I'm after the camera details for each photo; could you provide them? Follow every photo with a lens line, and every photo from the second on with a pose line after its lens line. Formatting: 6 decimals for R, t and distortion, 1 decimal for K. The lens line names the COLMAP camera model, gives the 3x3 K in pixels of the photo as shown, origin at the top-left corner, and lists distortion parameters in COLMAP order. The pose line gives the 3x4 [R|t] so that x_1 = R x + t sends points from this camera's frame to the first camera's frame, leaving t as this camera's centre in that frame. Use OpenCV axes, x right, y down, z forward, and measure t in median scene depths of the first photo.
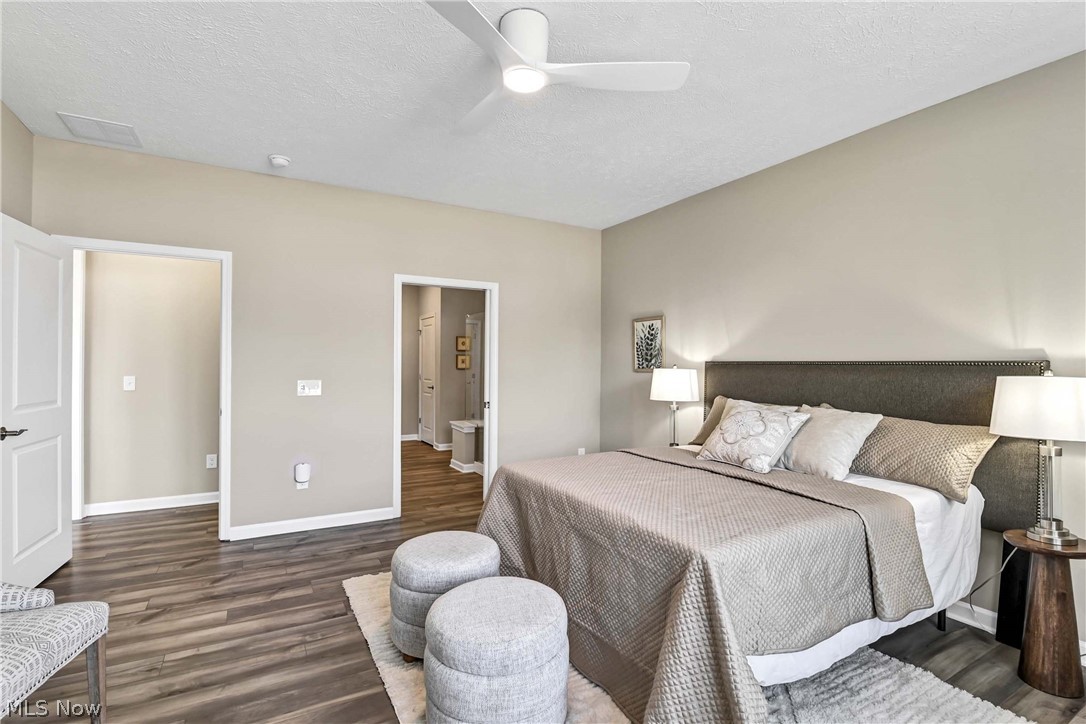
lens RADIAL K [[511.9, 0, 545.6], [0, 511.9, 360.7], [0, 0, 1]] dist [0.000701, -0.010573]
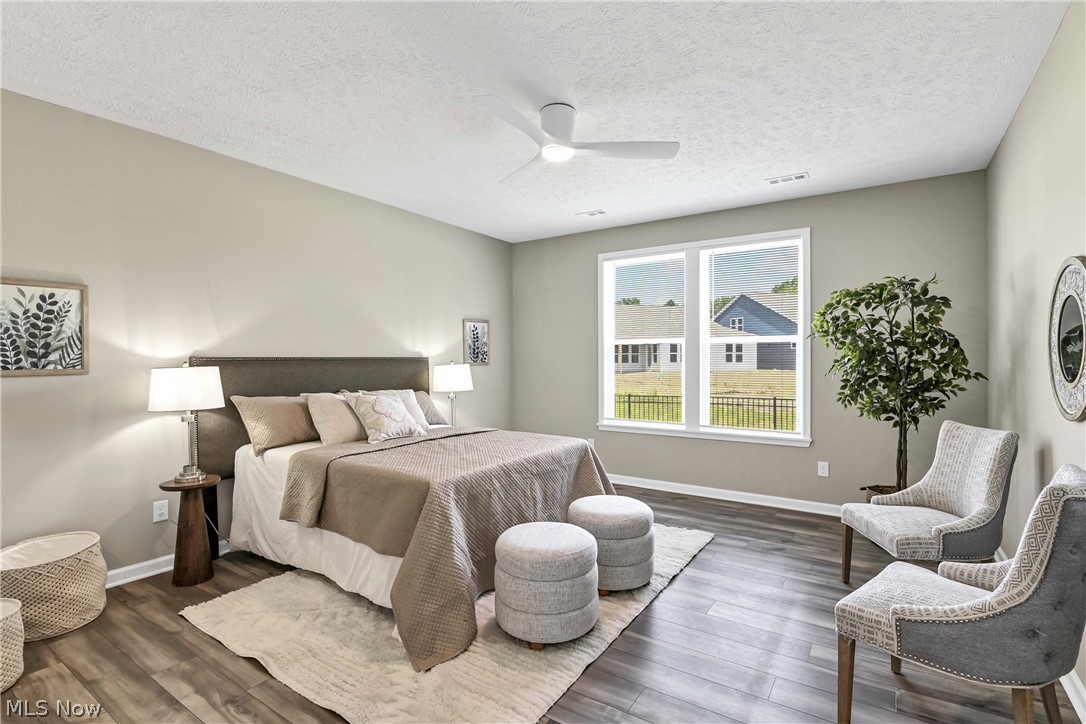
lens RADIAL K [[511.9, 0, 545.6], [0, 511.9, 360.7], [0, 0, 1]] dist [0.000701, -0.010573]
pose [[-0.445394, -0.010858, 0.895269, -0.576994], [-0.007064, 0.999938, 0.008612, -0.003282], [-0.895307, -0.002488, -0.445443, 0.750548]]
